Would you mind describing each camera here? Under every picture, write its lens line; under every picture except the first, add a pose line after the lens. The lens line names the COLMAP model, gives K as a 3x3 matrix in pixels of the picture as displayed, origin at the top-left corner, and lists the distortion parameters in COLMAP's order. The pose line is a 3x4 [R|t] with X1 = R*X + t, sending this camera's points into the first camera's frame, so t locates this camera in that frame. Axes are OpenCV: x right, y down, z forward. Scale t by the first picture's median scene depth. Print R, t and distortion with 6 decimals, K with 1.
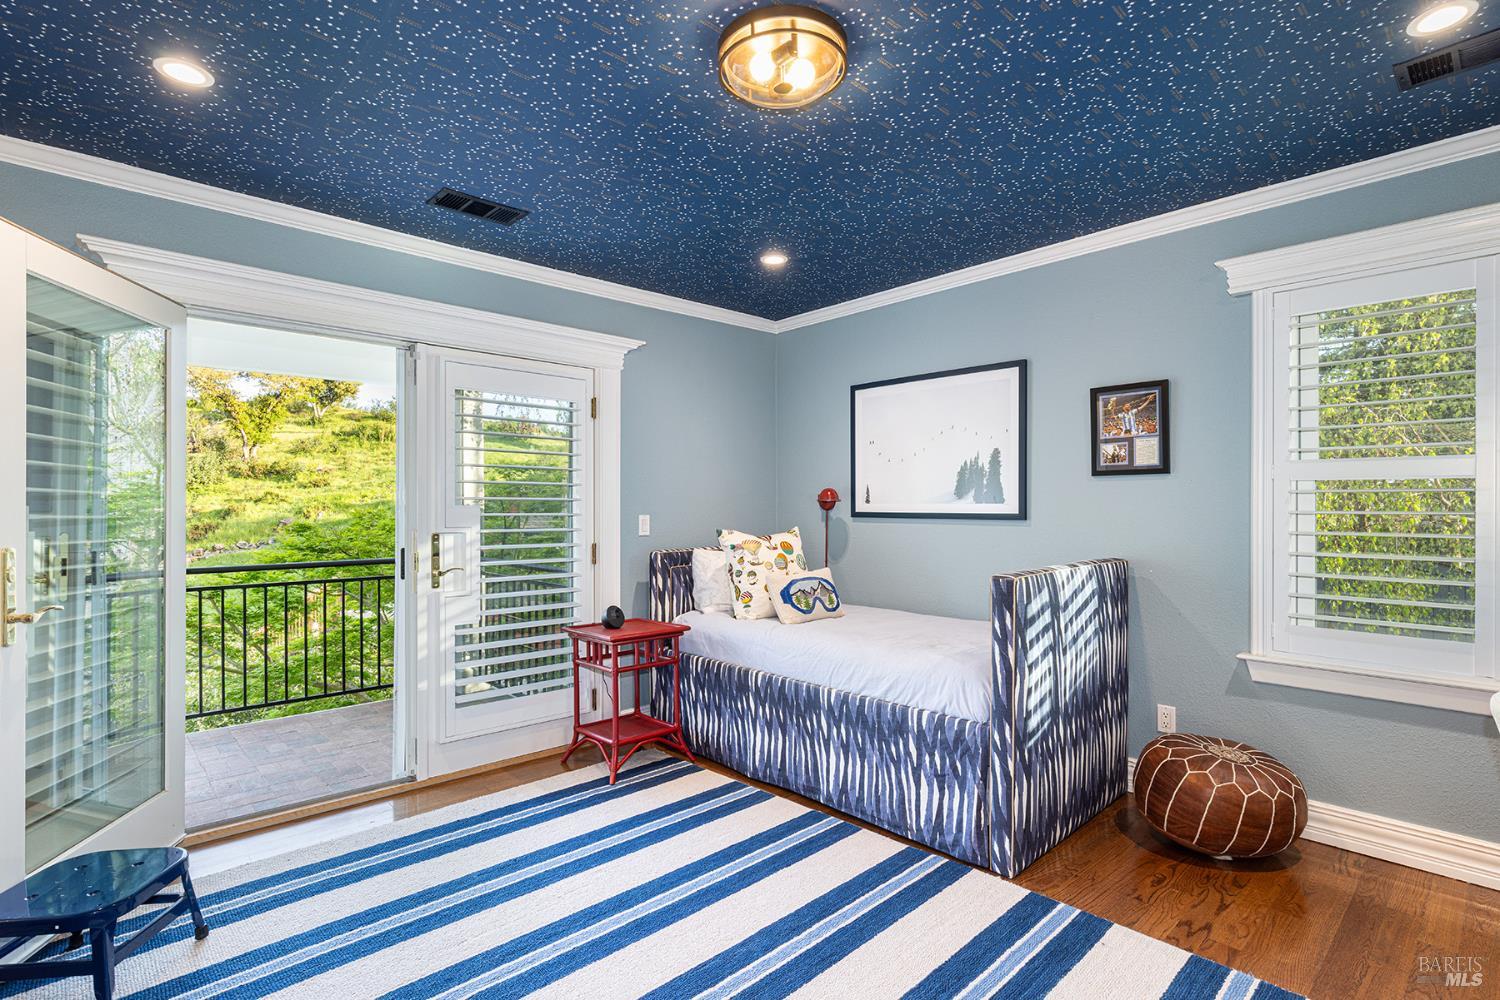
lens RADIAL K [[725.5, 0, 754.2], [0, 725.5, 505.4], [0, 0, 1]] dist [-0.017196, 0.000165]
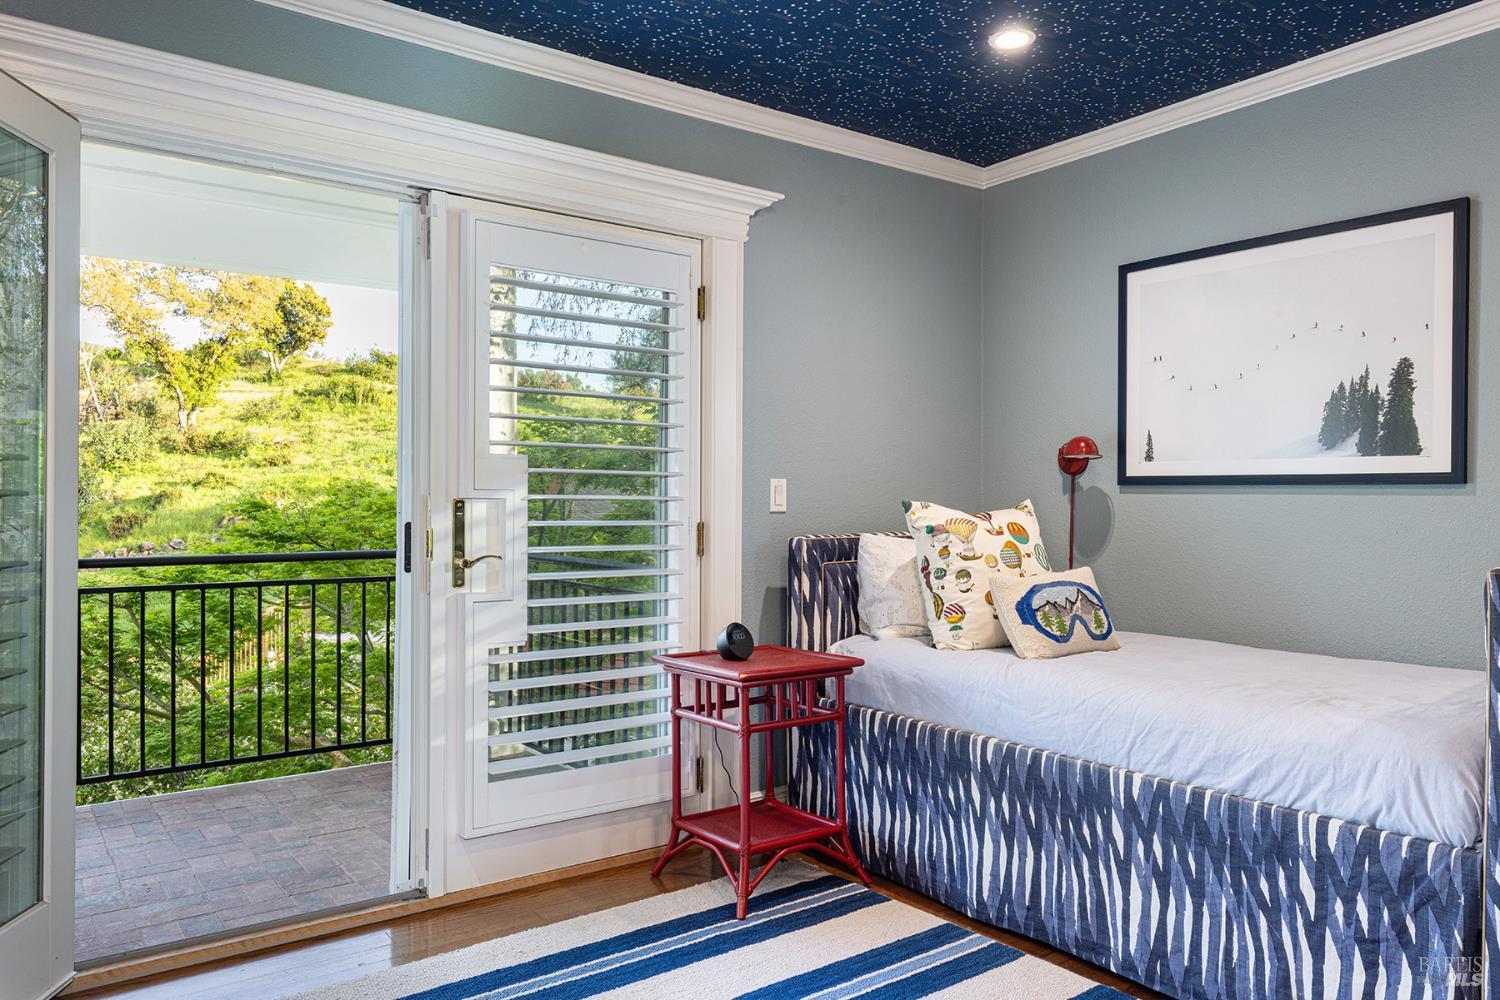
lens RADIAL K [[1047.6, 0, 749.2], [0, 1047.6, 499.9], [0, 0, 1]] dist [-0.009992, -0.003893]
pose [[0.993000, 0.005155, -0.118005, -0.075881], [-0.004810, 0.999983, 0.003212, 0.030610], [0.118020, -0.002622, 0.993008, 0.120067]]
